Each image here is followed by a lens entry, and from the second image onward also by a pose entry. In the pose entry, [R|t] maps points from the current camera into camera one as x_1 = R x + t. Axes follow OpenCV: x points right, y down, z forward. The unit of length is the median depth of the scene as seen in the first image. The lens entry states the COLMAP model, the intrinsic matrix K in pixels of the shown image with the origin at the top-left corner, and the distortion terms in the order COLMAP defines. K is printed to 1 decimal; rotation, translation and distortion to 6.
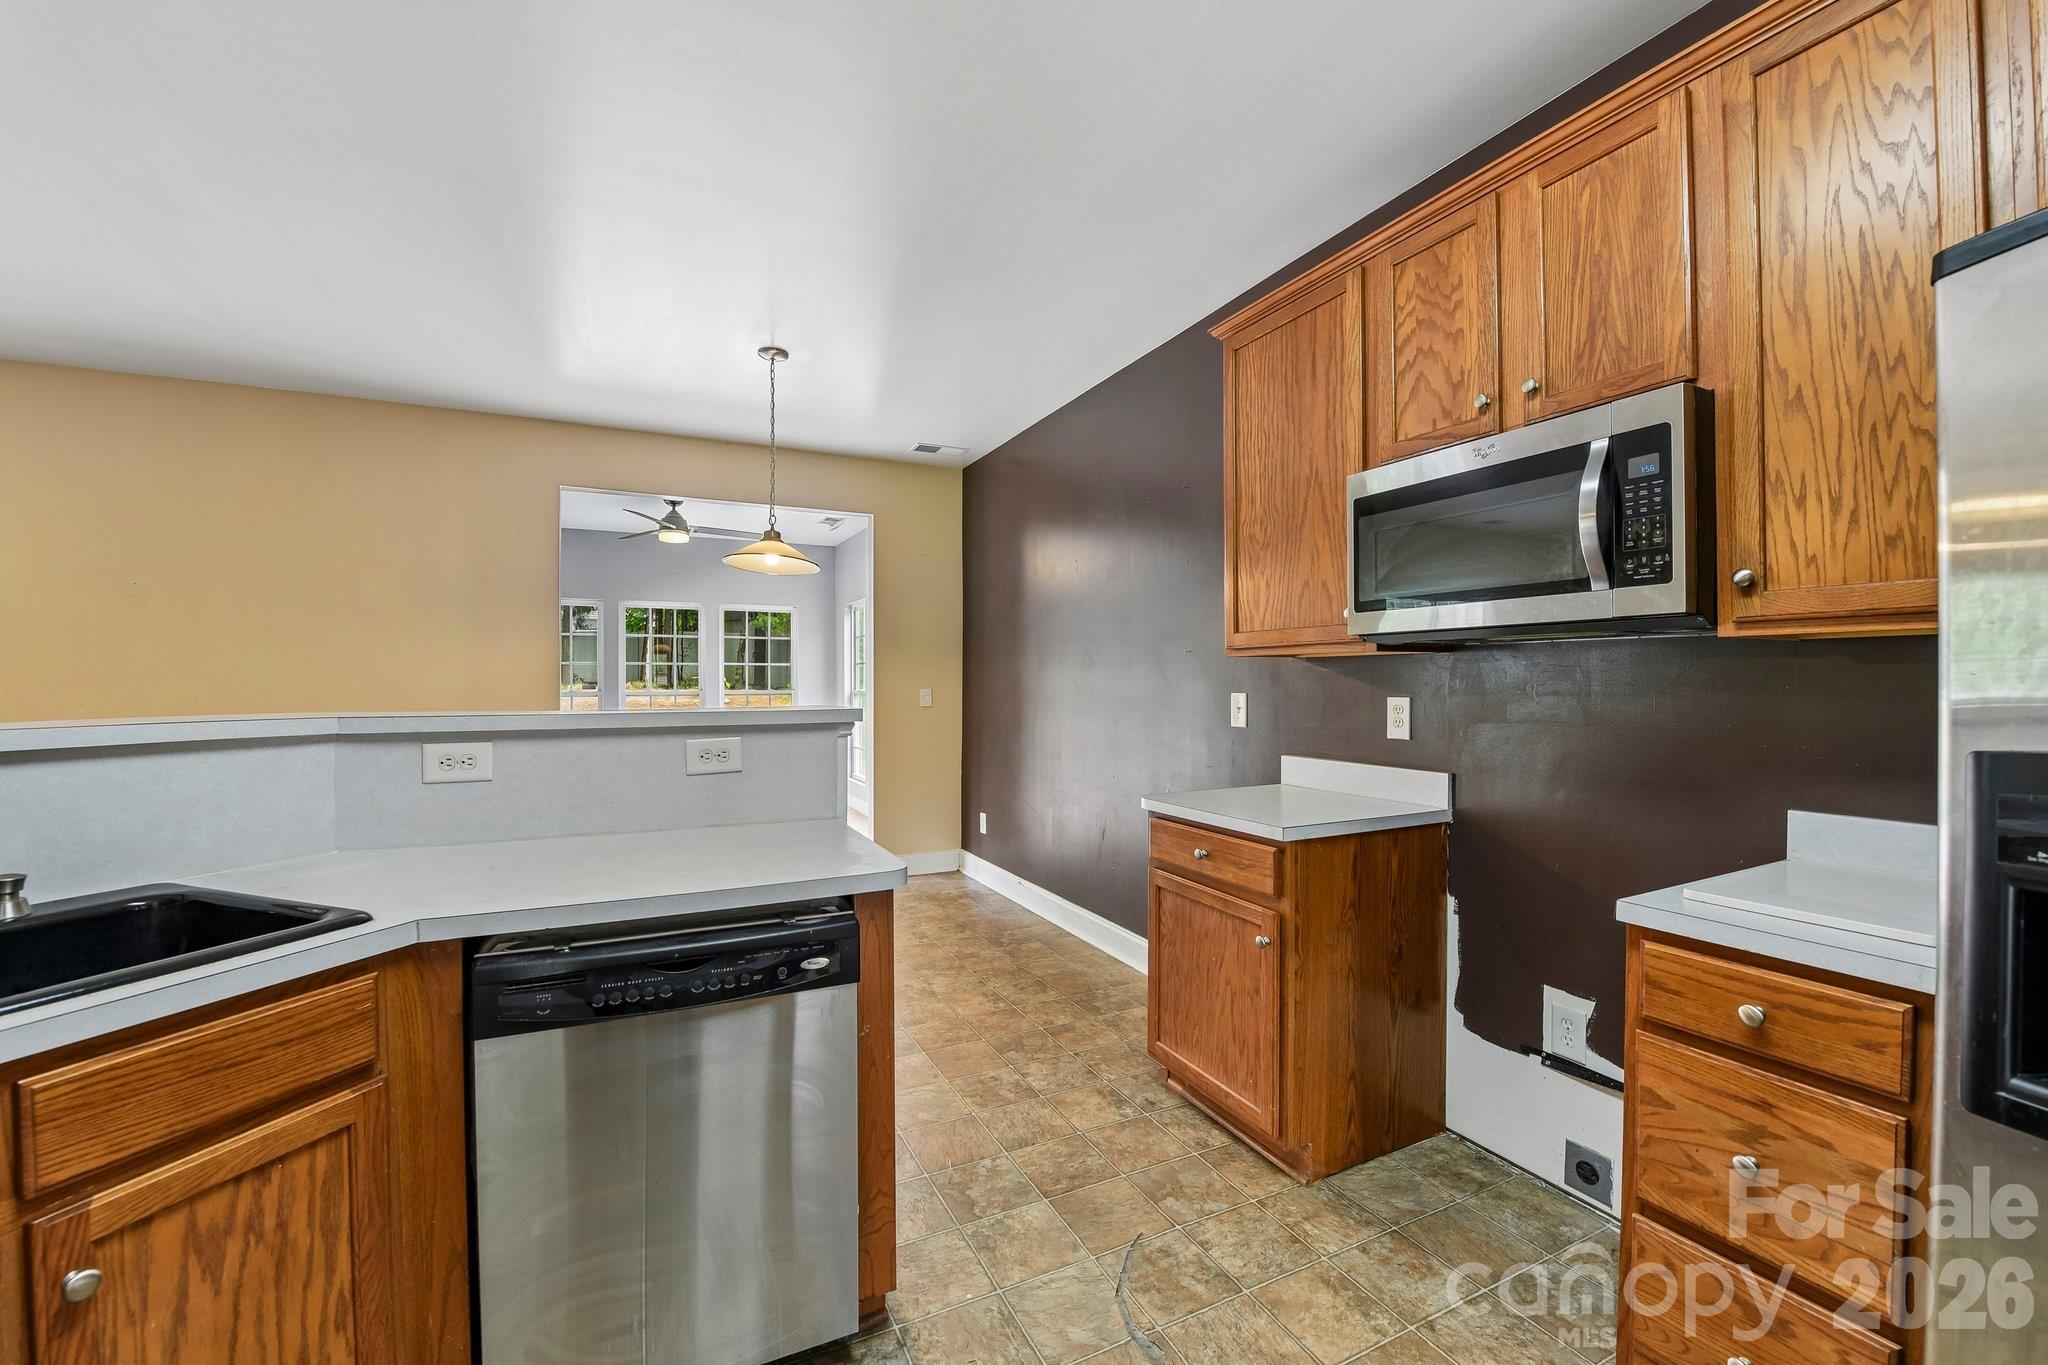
lens RADIAL K [[821.9, 0, 1018.1], [0, 821.9, 684.6], [0, 0, 1]] dist [-0.019615, -0.001638]
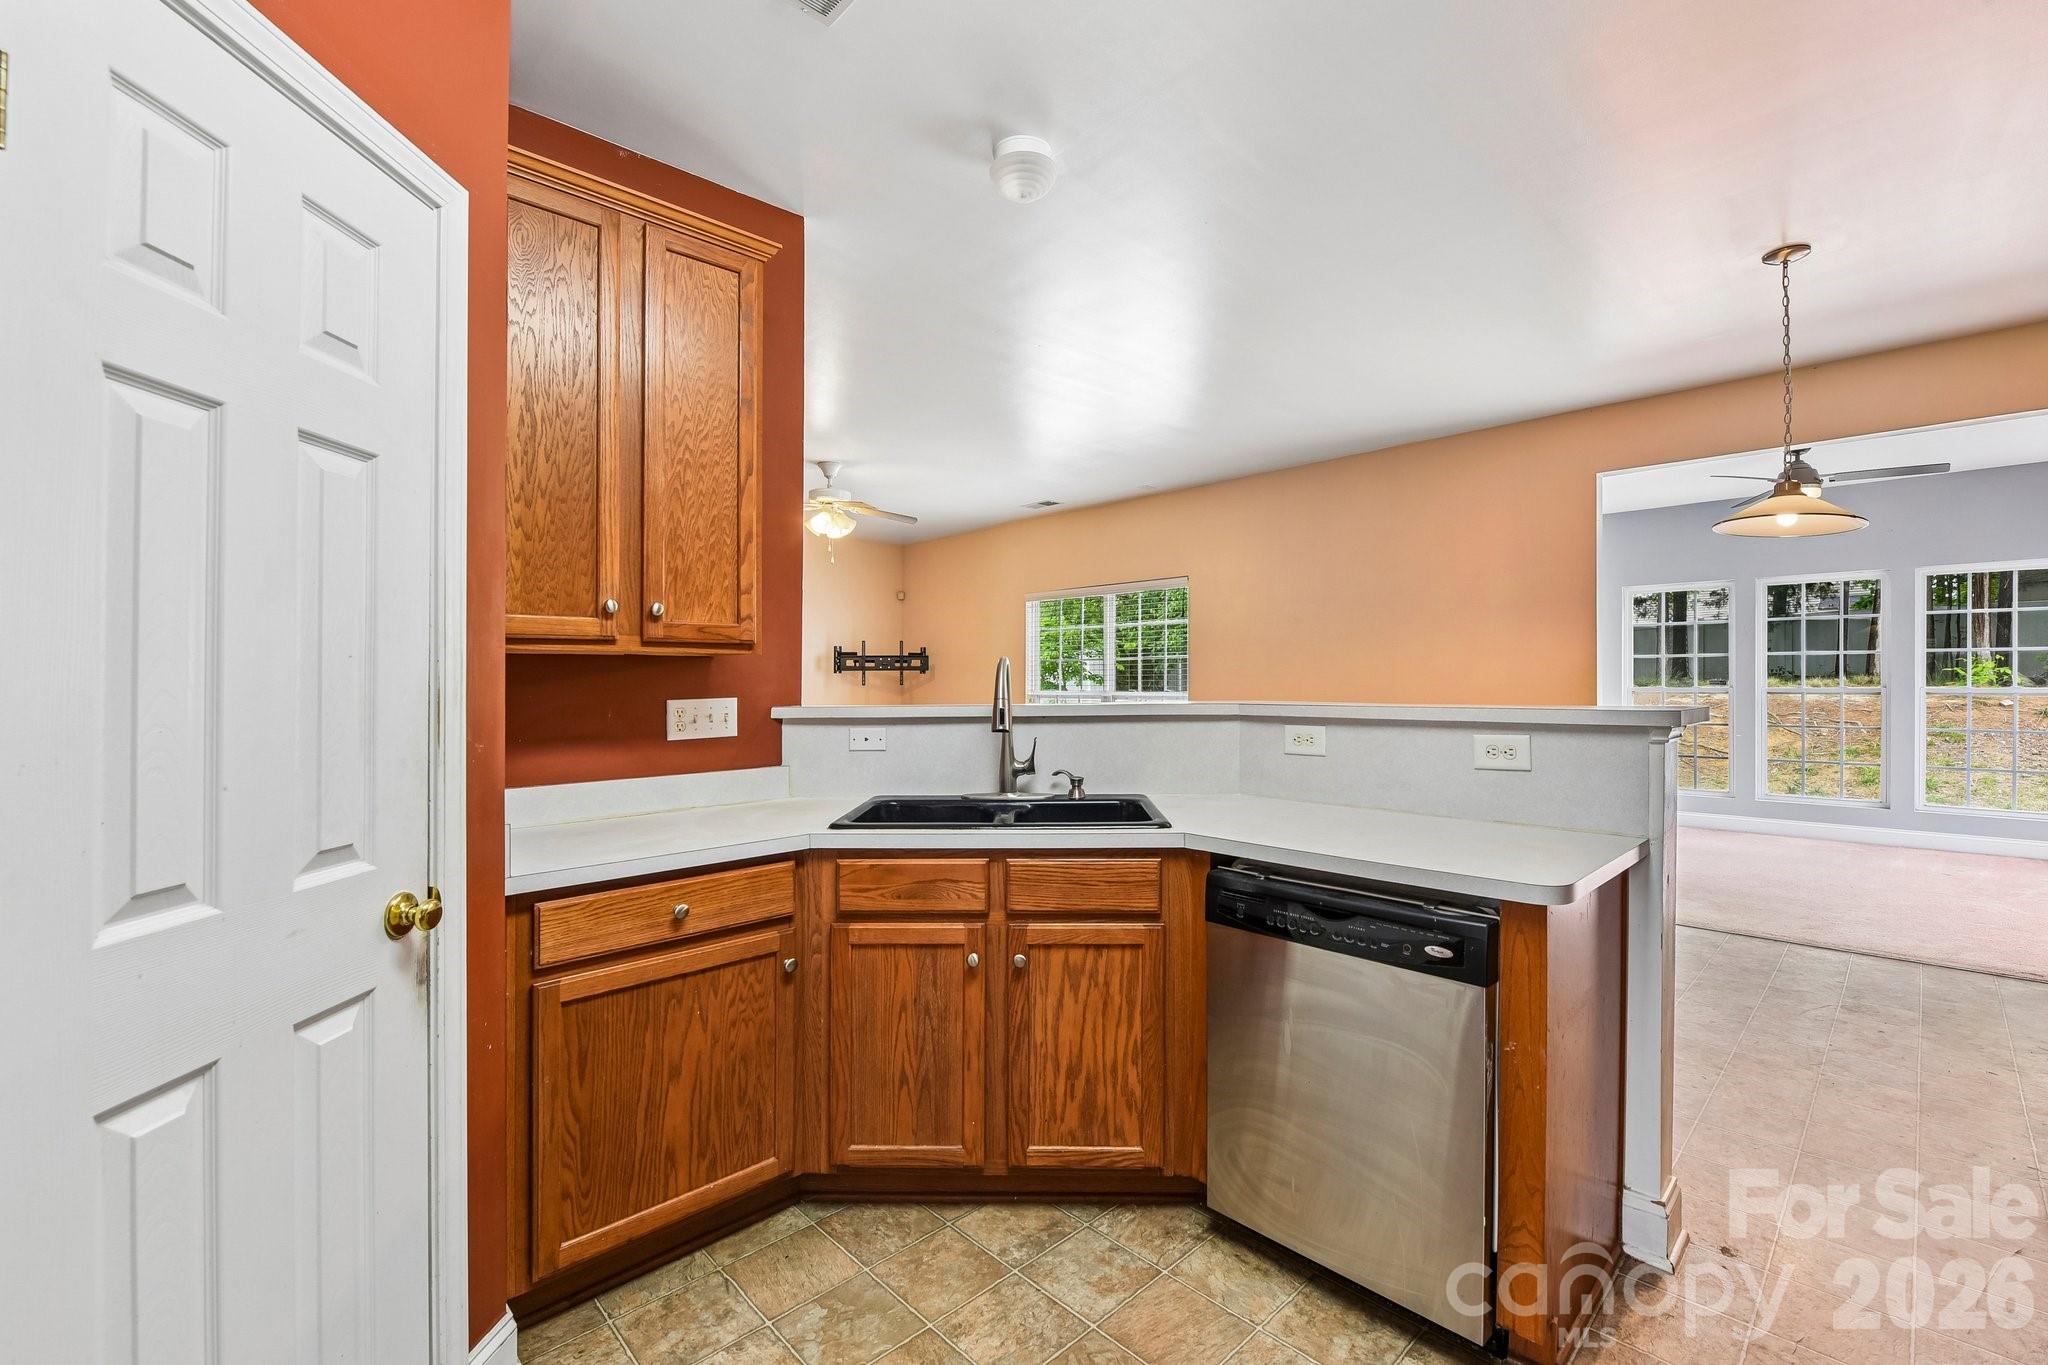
lens RADIAL K [[848.3, 0, 1027.1], [0, 848.3, 684.3], [0, 0, 1]] dist [-0.020340, -0.000657]
pose [[0.304354, 0.002796, -0.952555, 0.697030], [0.002562, 0.999990, 0.003754, -0.001273], [0.952556, -0.003583, 0.304343, 0.215077]]
